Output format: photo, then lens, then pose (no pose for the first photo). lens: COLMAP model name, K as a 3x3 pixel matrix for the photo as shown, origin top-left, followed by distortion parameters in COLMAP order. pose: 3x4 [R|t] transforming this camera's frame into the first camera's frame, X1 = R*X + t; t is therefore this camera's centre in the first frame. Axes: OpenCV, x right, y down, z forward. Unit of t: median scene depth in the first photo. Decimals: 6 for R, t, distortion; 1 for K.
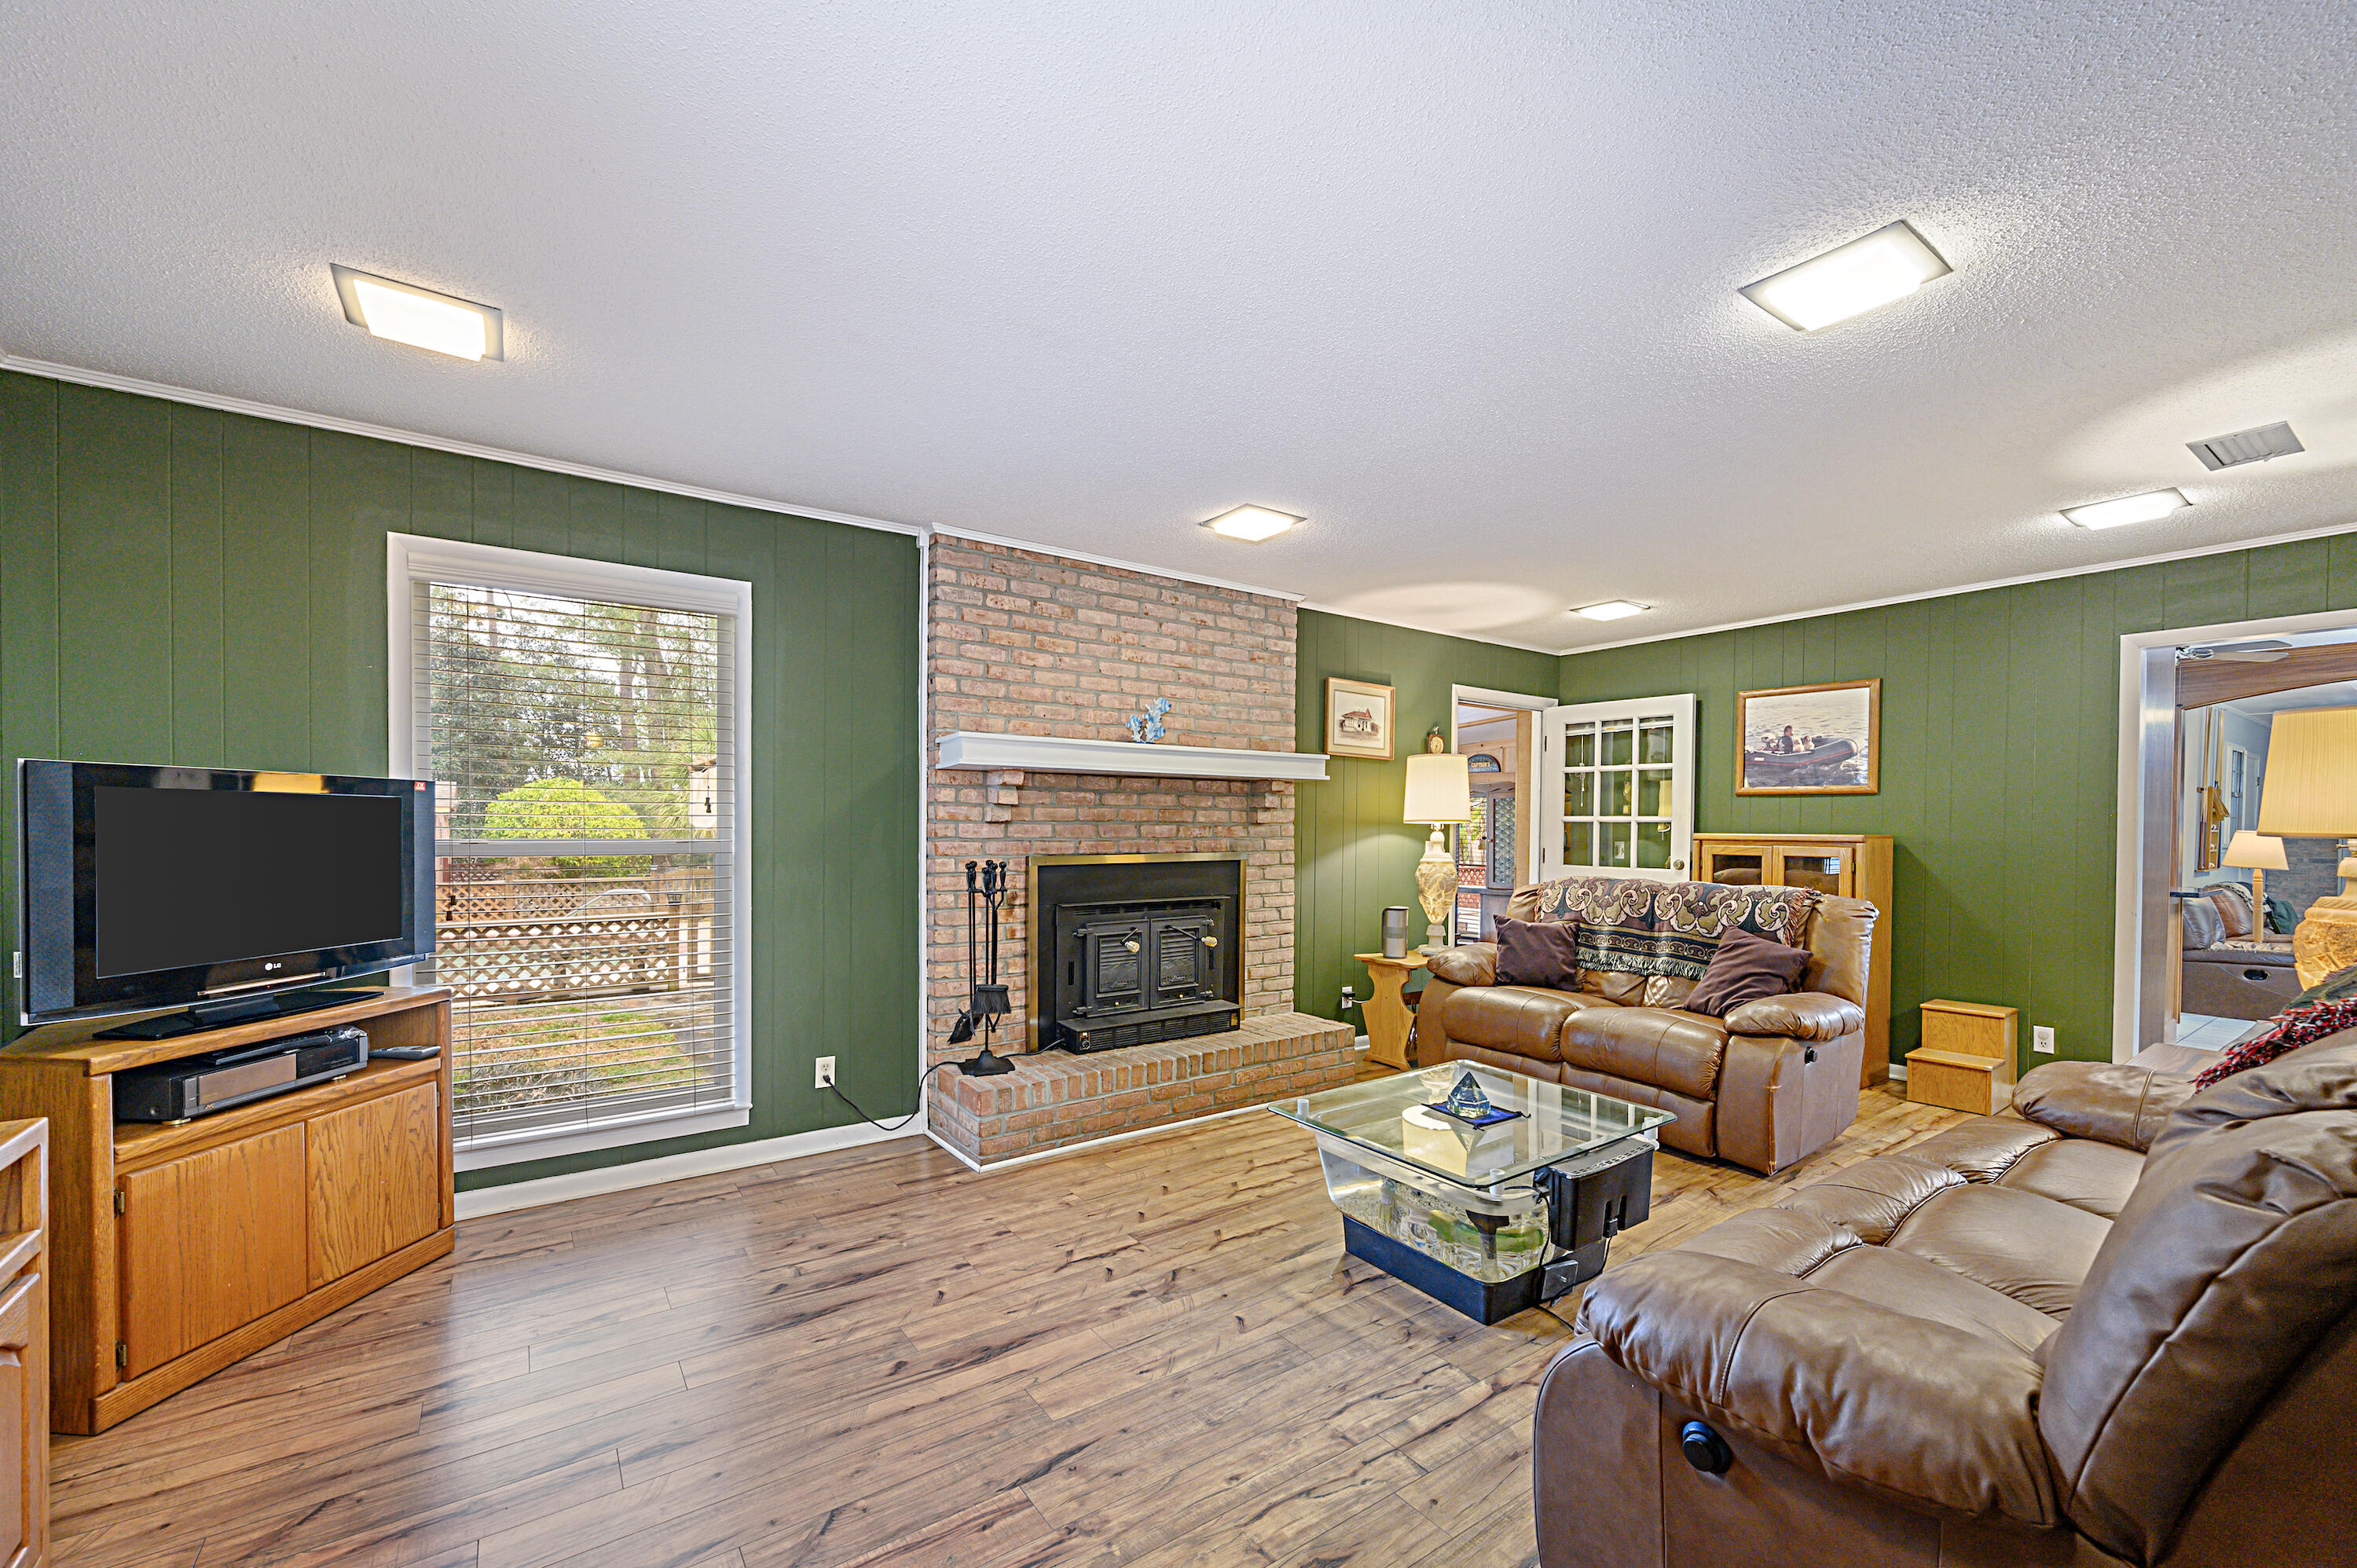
lens RADIAL K [[944.9, 0, 1210.8], [0, 944.9, 834.5], [0, 0, 1]] dist [0.001858, 0.000384]
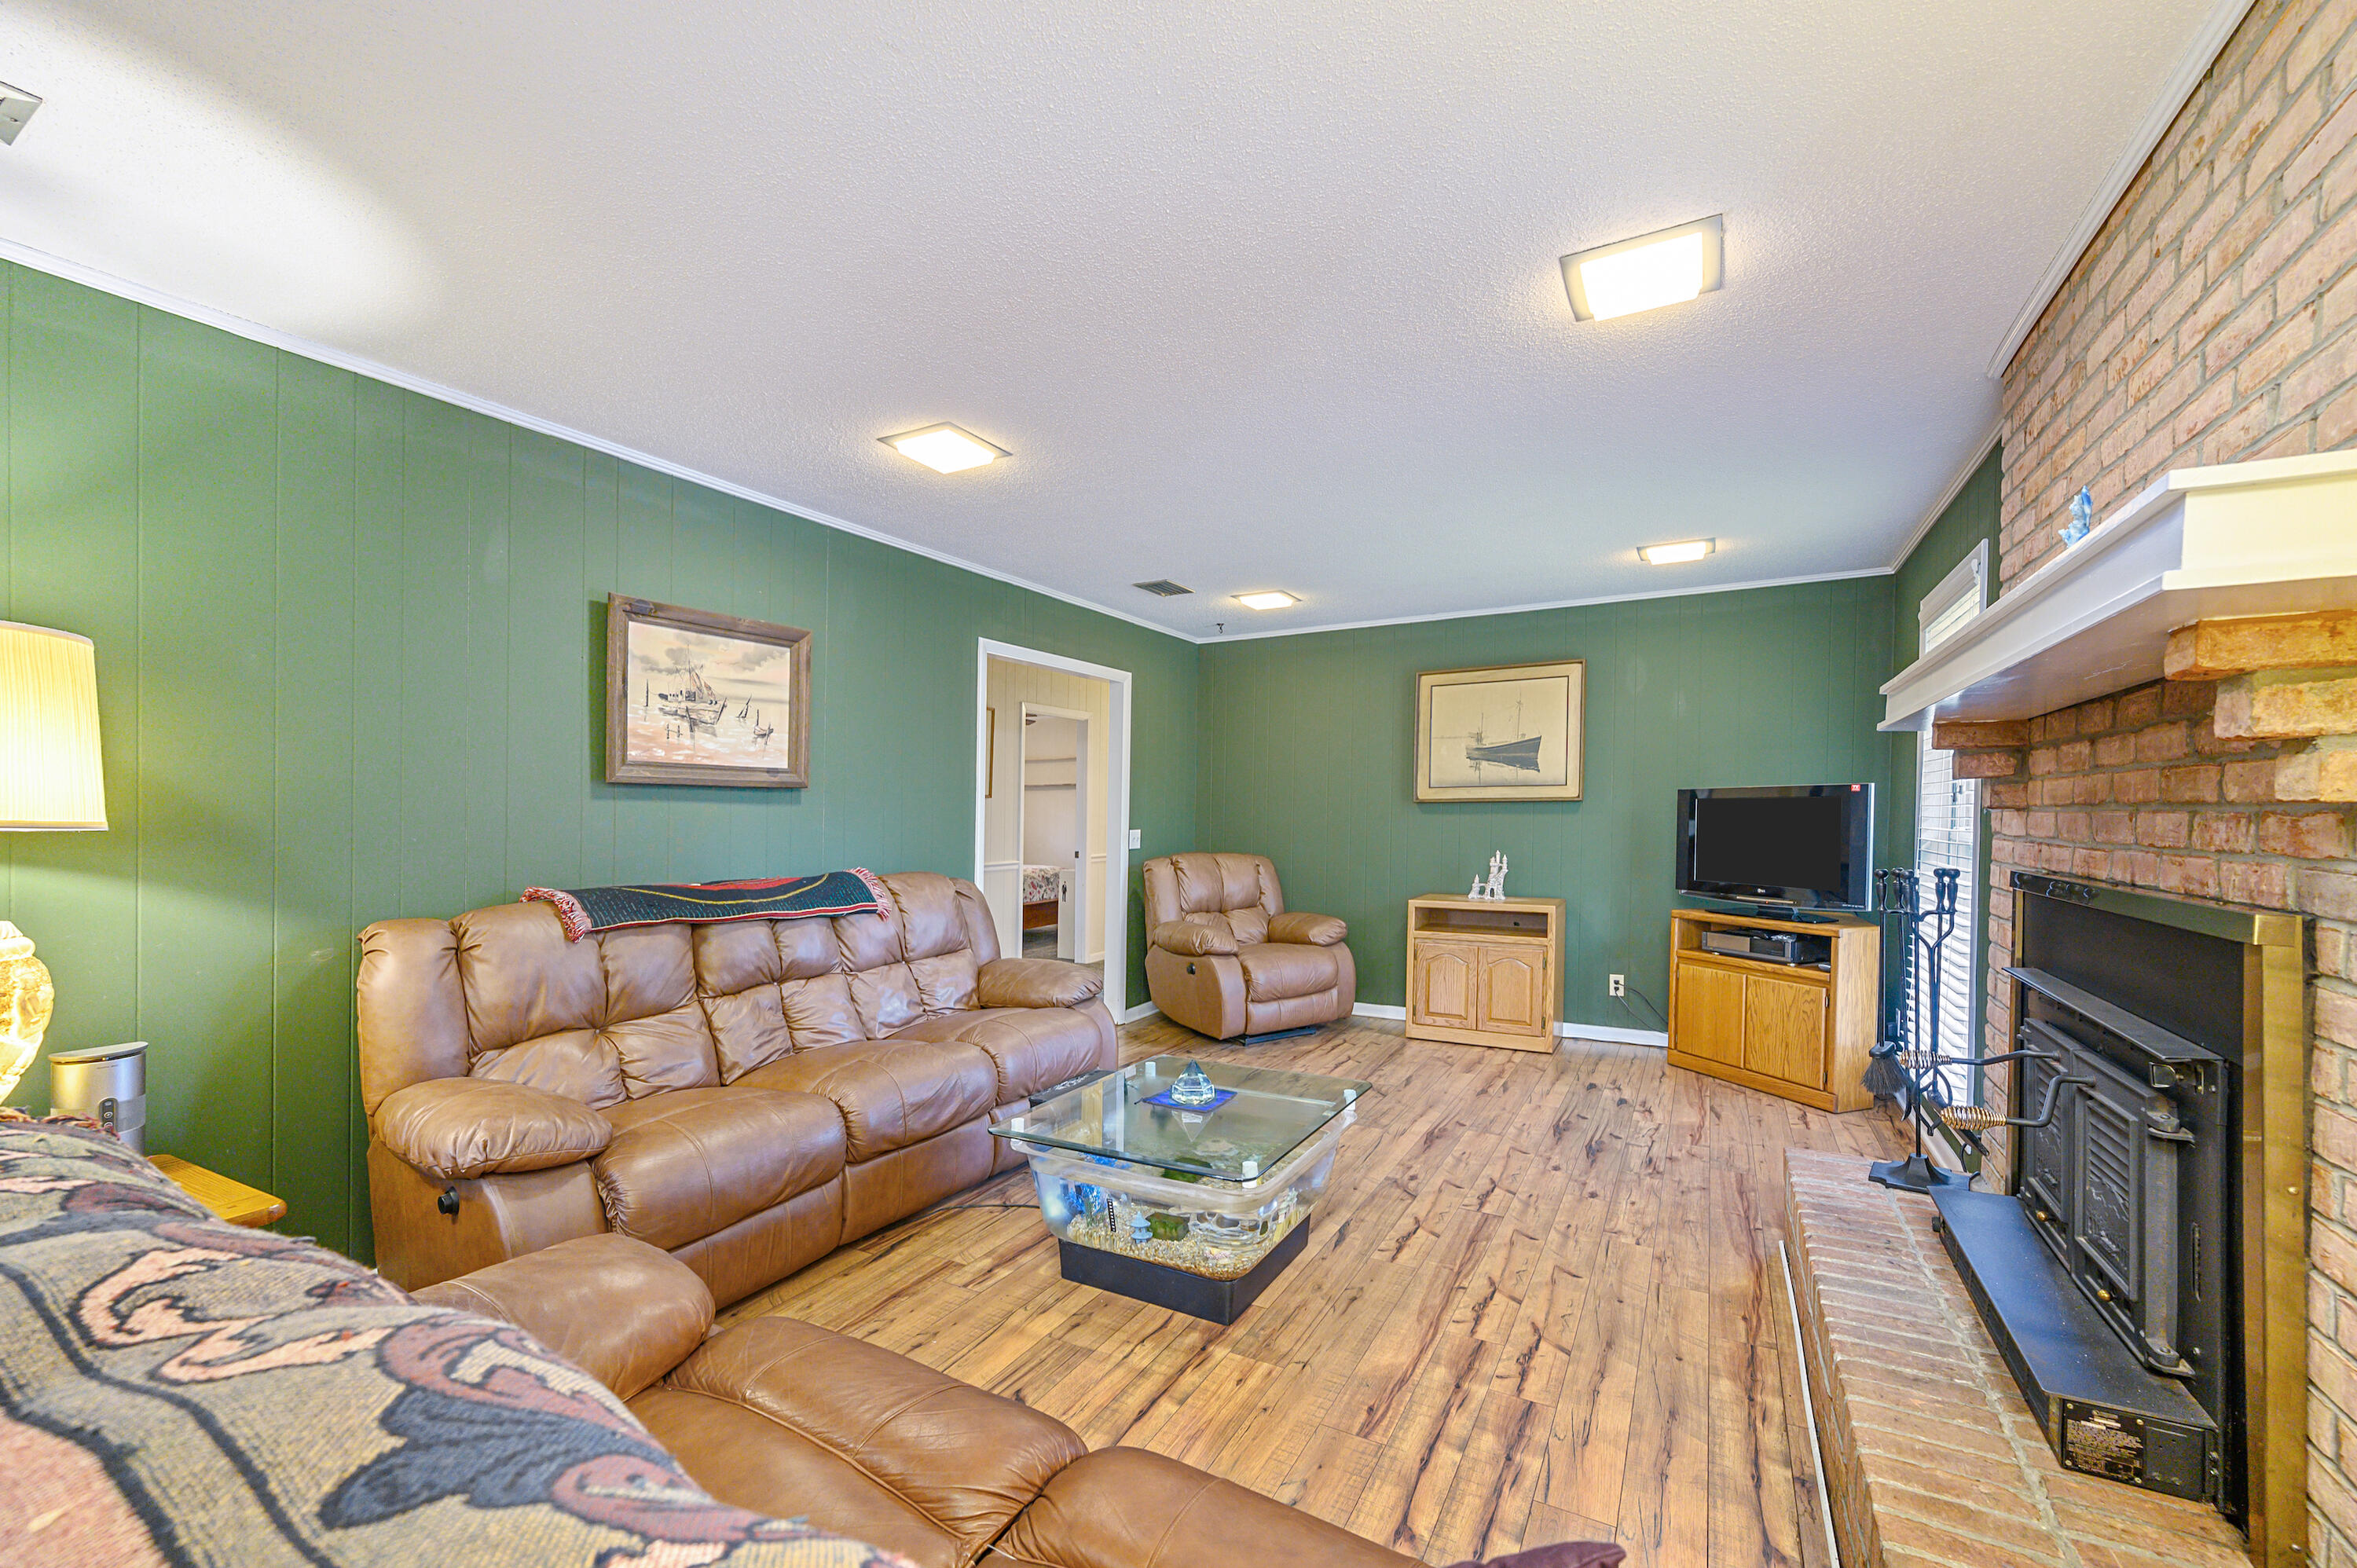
lens RADIAL K [[944.9, 0, 1182.1], [0, 944.9, 814.8], [0, 0, 1]] dist [0.001858, 0.000384]
pose [[-0.909974, -0.001478, -0.414663, 0.456258], [-0.005378, 0.999952, 0.008239, -0.010871], [0.414630, 0.009728, -0.909938, 1.250944]]
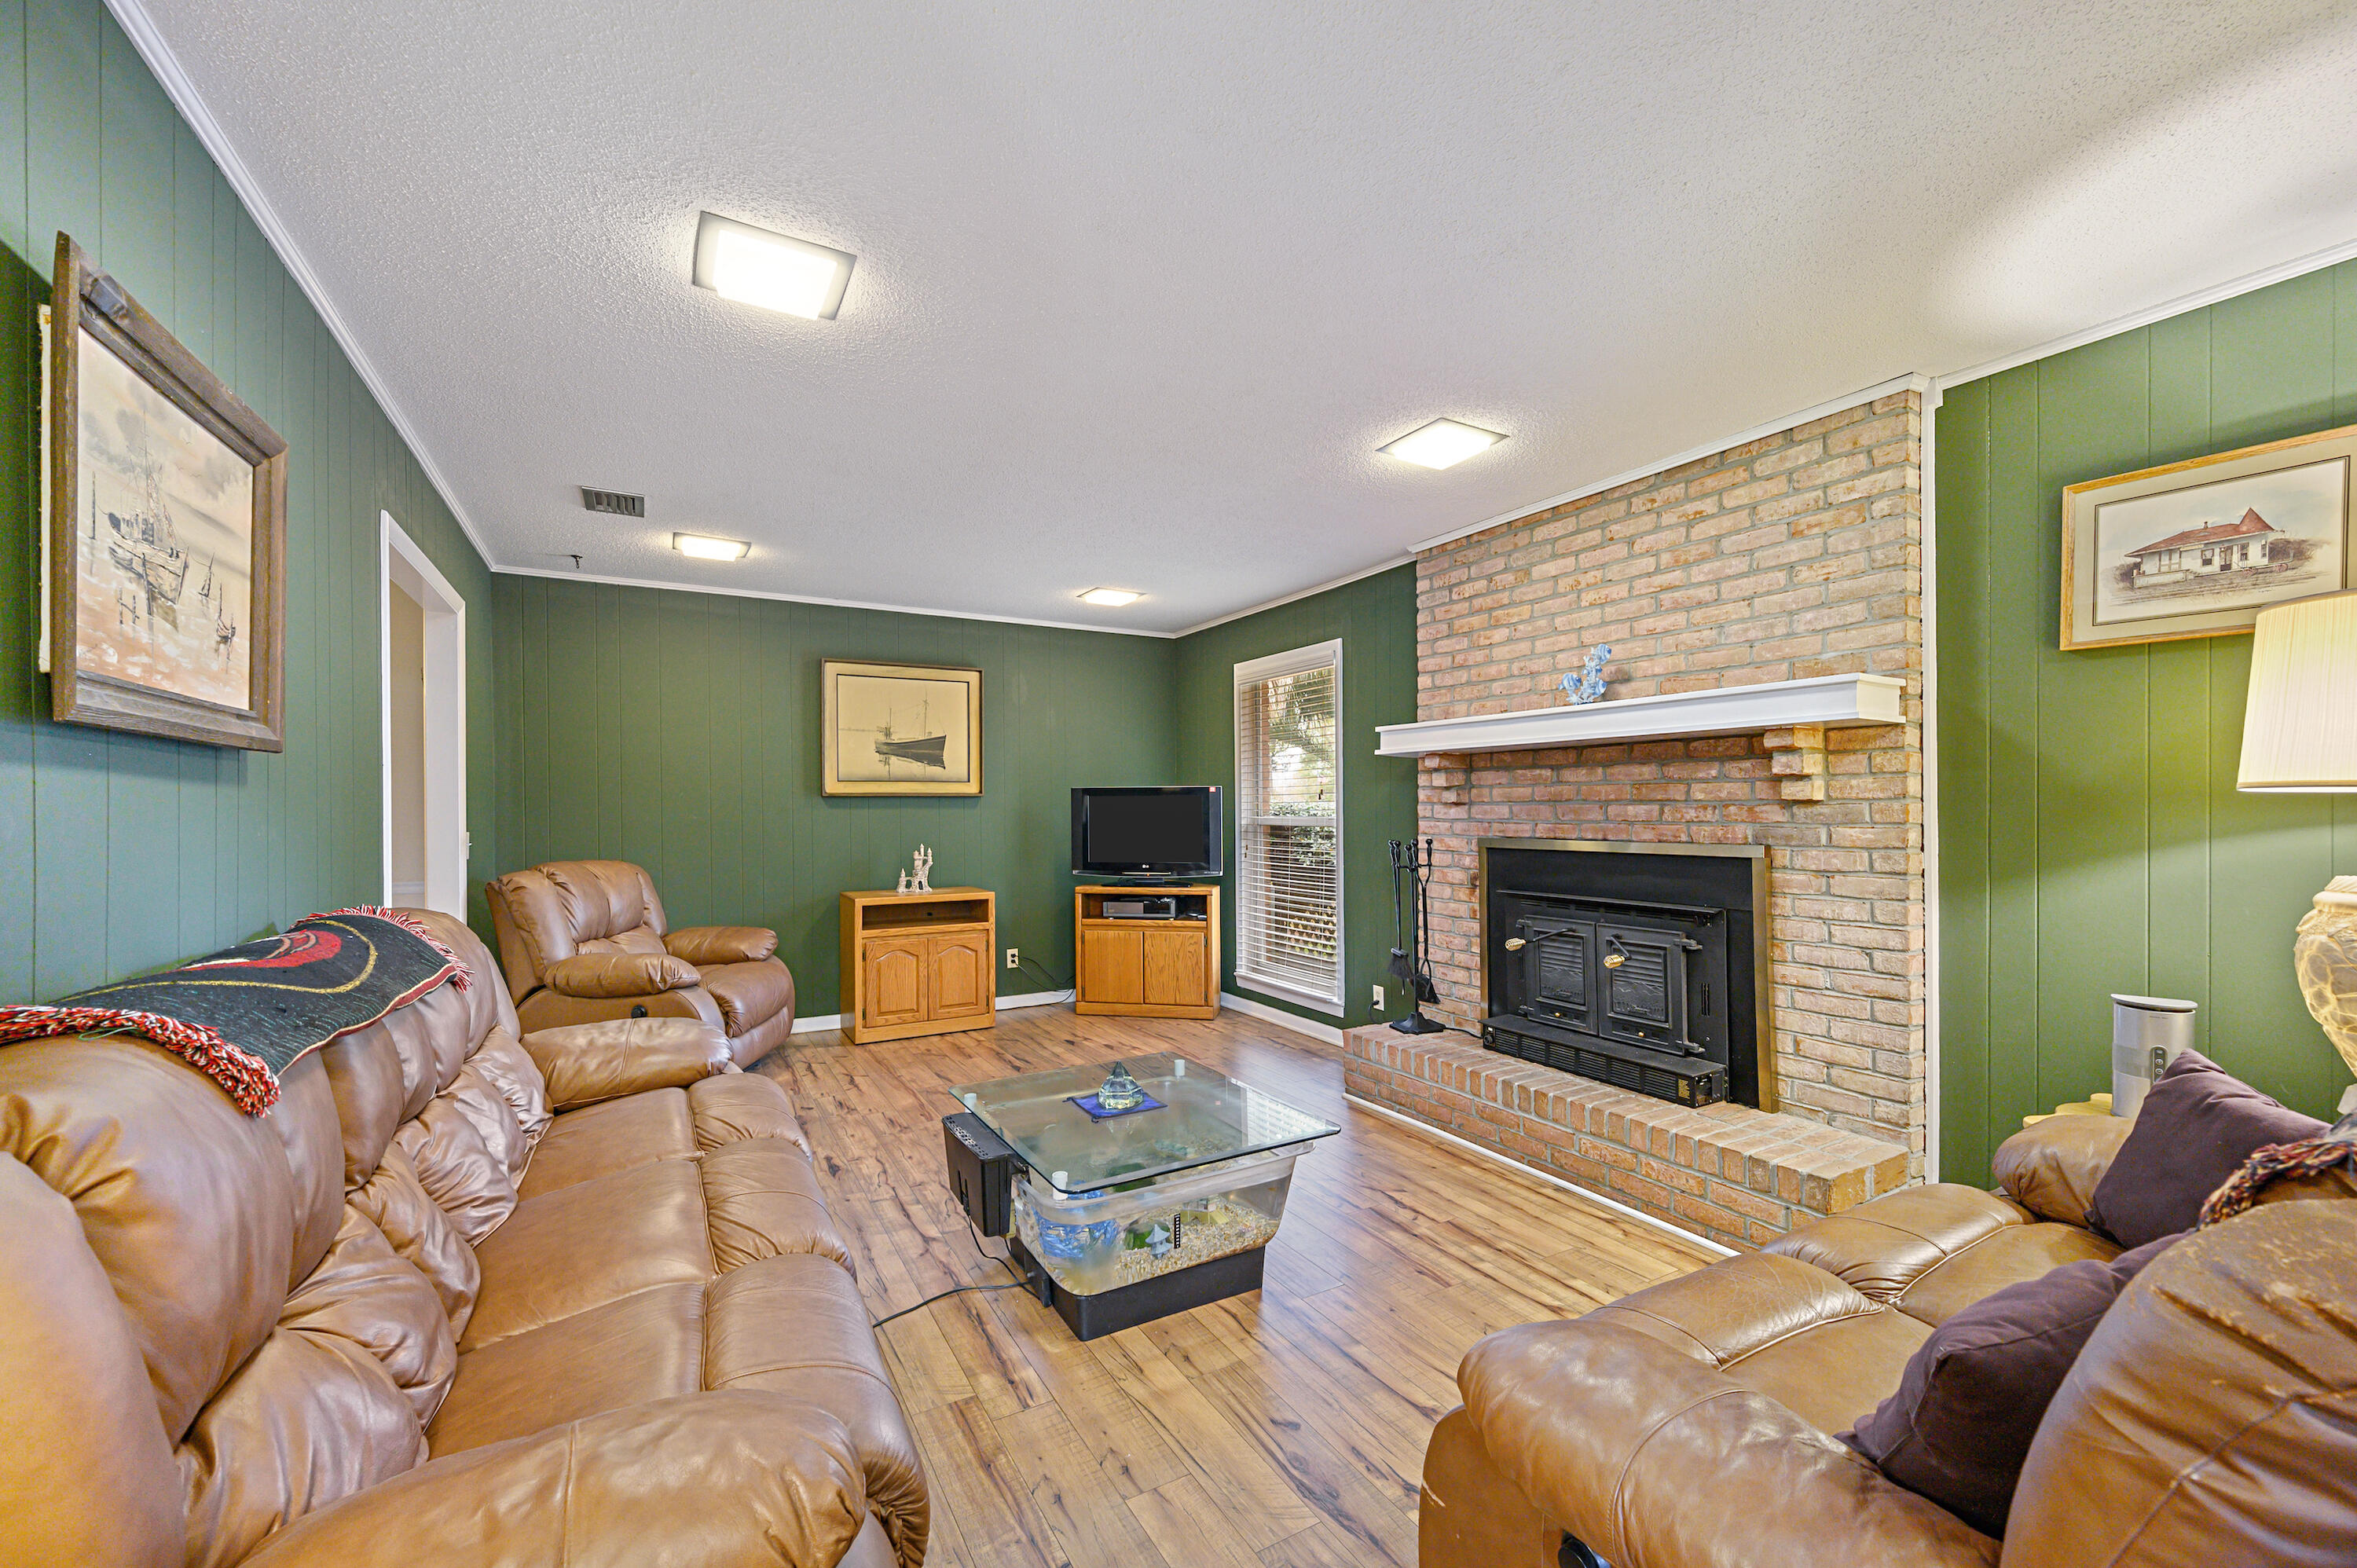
lens RADIAL K [[944.9, 0, 1167.8], [0, 944.9, 805.0], [0, 0, 1]] dist [0.001858, 0.000384]
pose [[-0.122841, -0.006764, -0.992403, 0.801359], [-0.006607, 0.999960, -0.005997, -0.002767], [0.992404, 0.005820, -0.122880, 0.763328]]
